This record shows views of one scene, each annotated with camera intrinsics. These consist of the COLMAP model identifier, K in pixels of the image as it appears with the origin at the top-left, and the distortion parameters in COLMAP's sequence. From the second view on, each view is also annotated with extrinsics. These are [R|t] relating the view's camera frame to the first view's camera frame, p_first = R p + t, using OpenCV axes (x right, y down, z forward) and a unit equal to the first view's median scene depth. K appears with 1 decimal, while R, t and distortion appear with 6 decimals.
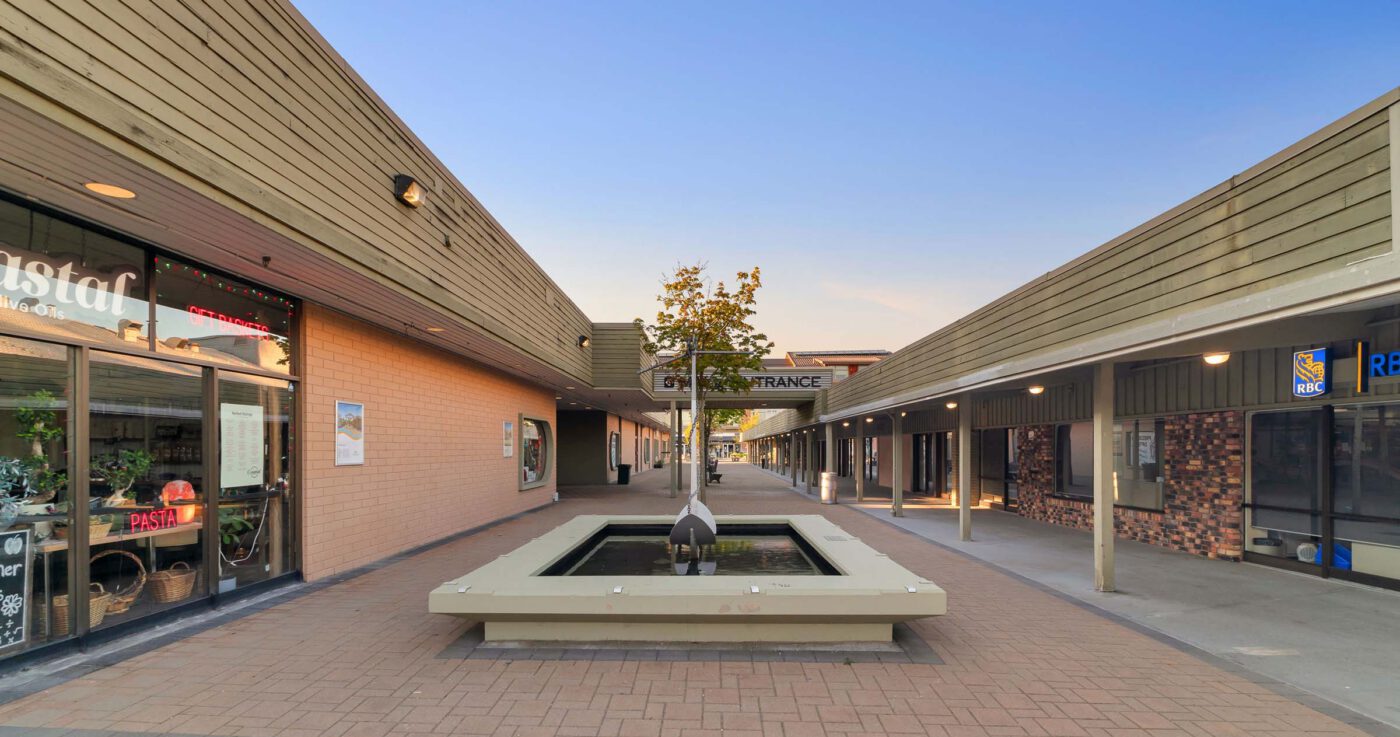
lens RADIAL K [[660.7, 0, 701.9], [0, 660.7, 454.0], [0, 0, 1]] dist [-0.001351, -0.000295]
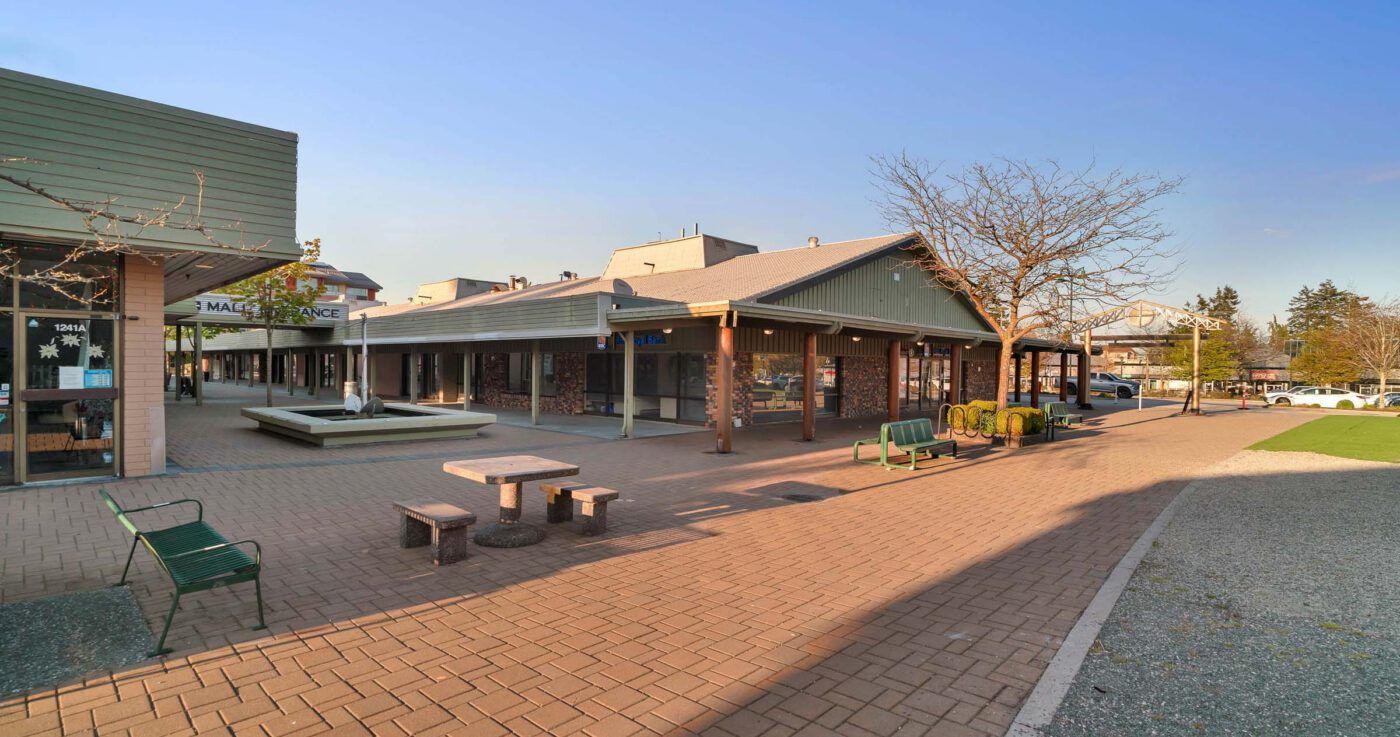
lens RADIAL K [[664.0, 0, 700.0], [0, 664.0, 368.5], [0, 0, 1]] dist [-0.000435, -0.000072]
pose [[0.679733, 0.001311, 0.733458, -0.600007], [-0.004705, 0.999986, 0.002572, -0.012719], [-0.733444, -0.005199, 0.679730, -0.859397]]
